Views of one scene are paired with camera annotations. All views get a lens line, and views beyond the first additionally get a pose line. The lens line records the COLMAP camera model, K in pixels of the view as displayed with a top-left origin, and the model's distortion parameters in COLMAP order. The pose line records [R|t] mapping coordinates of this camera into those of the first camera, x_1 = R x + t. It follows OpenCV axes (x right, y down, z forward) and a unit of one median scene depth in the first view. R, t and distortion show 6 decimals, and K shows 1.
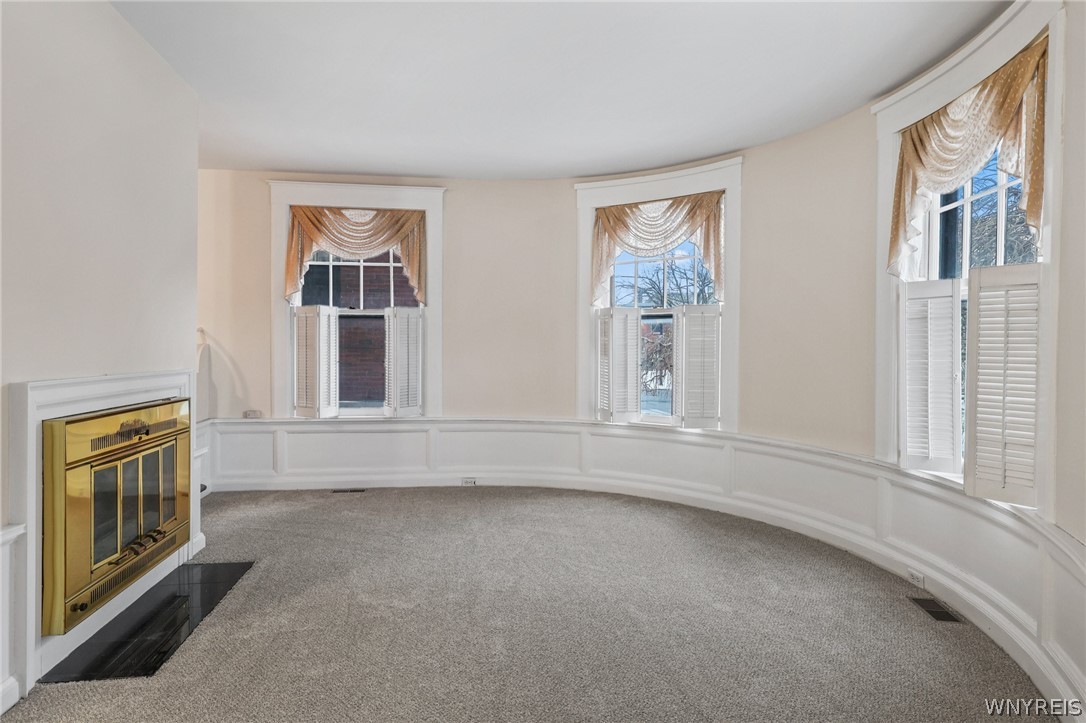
lens RADIAL K [[646.5, 0, 542.8], [0, 646.5, 356.4], [0, 0, 1]] dist [-0.000846, 0.000569]
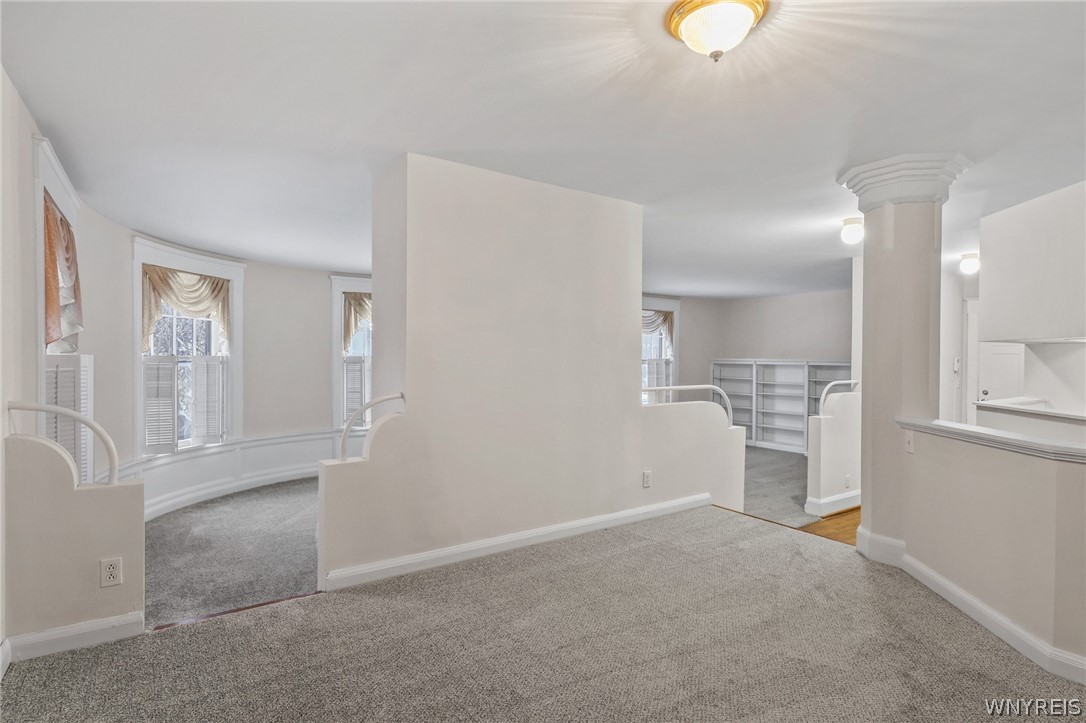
lens RADIAL K [[558.5, 0, 543.0], [0, 558.5, 361.5], [0, 0, 1]] dist [0.001697, 0.000097]
pose [[-0.431471, -0.019814, 0.901909, -1.066041], [0.001502, 0.999742, 0.022682, -0.084524], [-0.902126, 0.011142, -0.431329, 0.791474]]
